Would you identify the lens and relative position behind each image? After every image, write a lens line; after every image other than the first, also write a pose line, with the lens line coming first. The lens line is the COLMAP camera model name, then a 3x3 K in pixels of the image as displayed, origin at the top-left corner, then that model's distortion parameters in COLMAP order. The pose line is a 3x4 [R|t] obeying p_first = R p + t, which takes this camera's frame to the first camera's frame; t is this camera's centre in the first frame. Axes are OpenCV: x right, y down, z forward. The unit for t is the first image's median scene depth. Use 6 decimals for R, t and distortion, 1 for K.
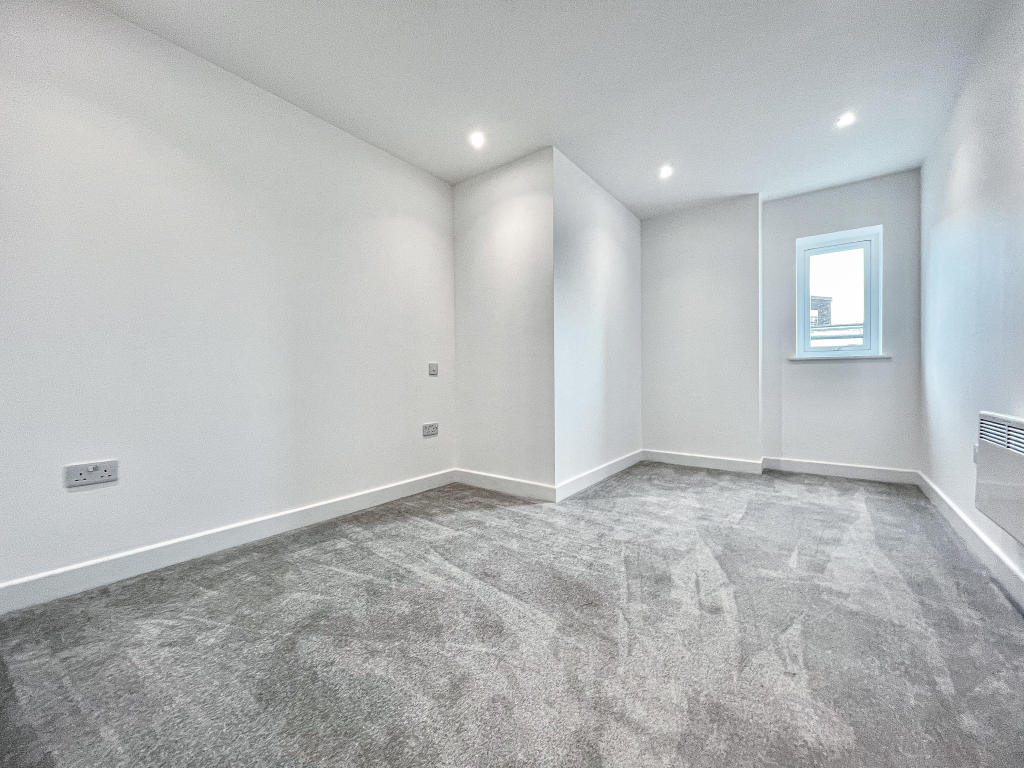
lens RADIAL K [[411.9, 0, 509.2], [0, 411.9, 381.1], [0, 0, 1]] dist [-0.010704, 0.005614]
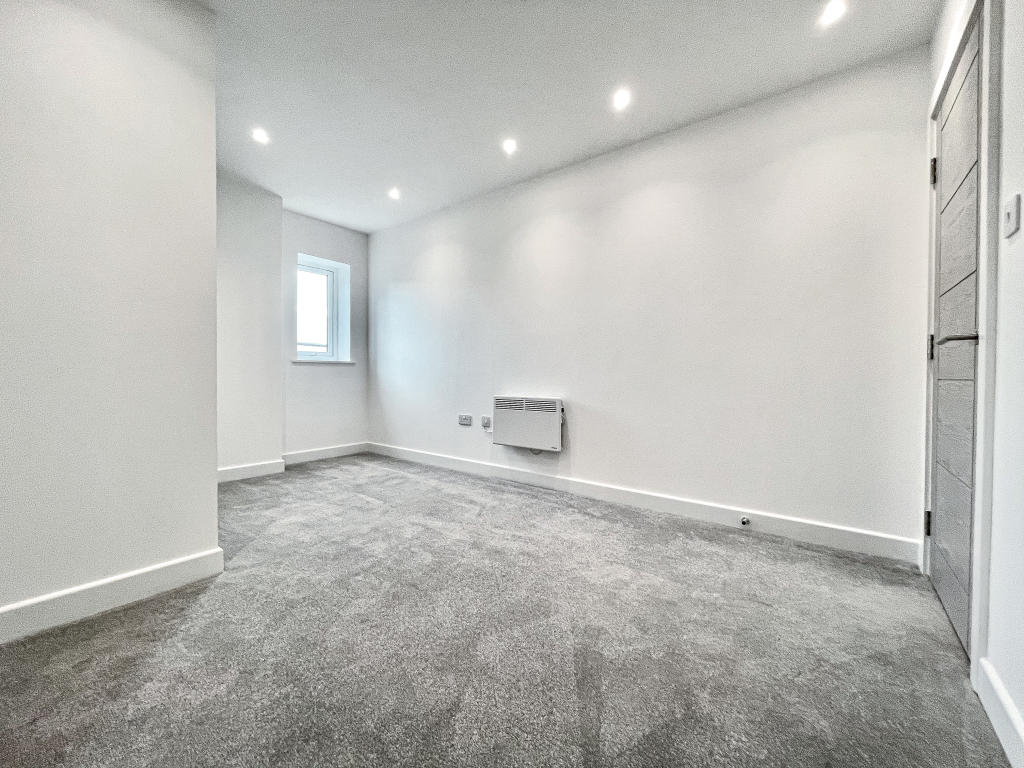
lens RADIAL K [[411.9, 0, 509.2], [0, 411.9, 381.1], [0, 0, 1]] dist [-0.010704, 0.005614]
pose [[0.012544, -0.004997, 0.999909, -0.502223], [0.003700, 0.999981, 0.004951, -0.004424], [-0.999914, 0.003637, 0.012562, 0.519647]]
